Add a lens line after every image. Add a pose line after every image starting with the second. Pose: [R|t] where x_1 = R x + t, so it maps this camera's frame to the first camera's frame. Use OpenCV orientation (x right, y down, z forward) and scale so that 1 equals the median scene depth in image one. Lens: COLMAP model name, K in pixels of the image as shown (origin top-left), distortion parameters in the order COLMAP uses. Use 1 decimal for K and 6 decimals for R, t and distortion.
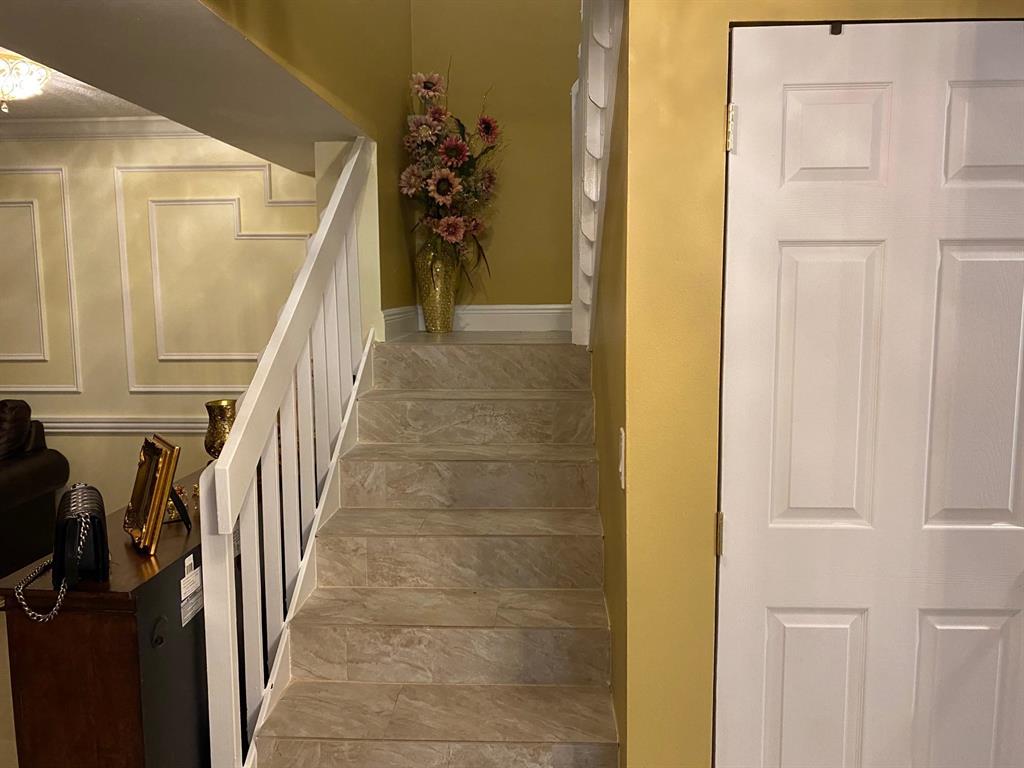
lens RADIAL K [[795.4, 0, 511.8], [0, 795.4, 381.4], [0, 0, 1]] dist [0.008101, 0.006404]
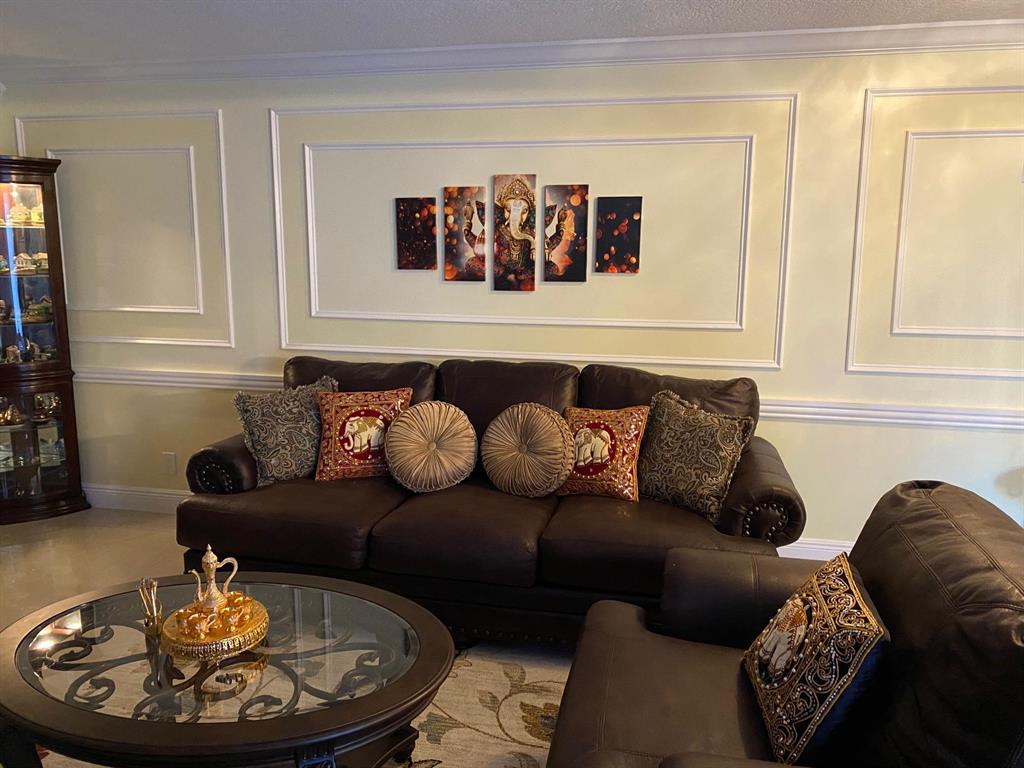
lens RADIAL K [[795.4, 0, 512.4], [0, 795.4, 385.9], [0, 0, 1]] dist [0.008101, 0.006404]
pose [[0.987606, 0.043716, -0.150744, -0.714398], [-0.036553, 0.998082, 0.049966, 0.000206], [0.152640, -0.043837, 0.987309, 0.141934]]
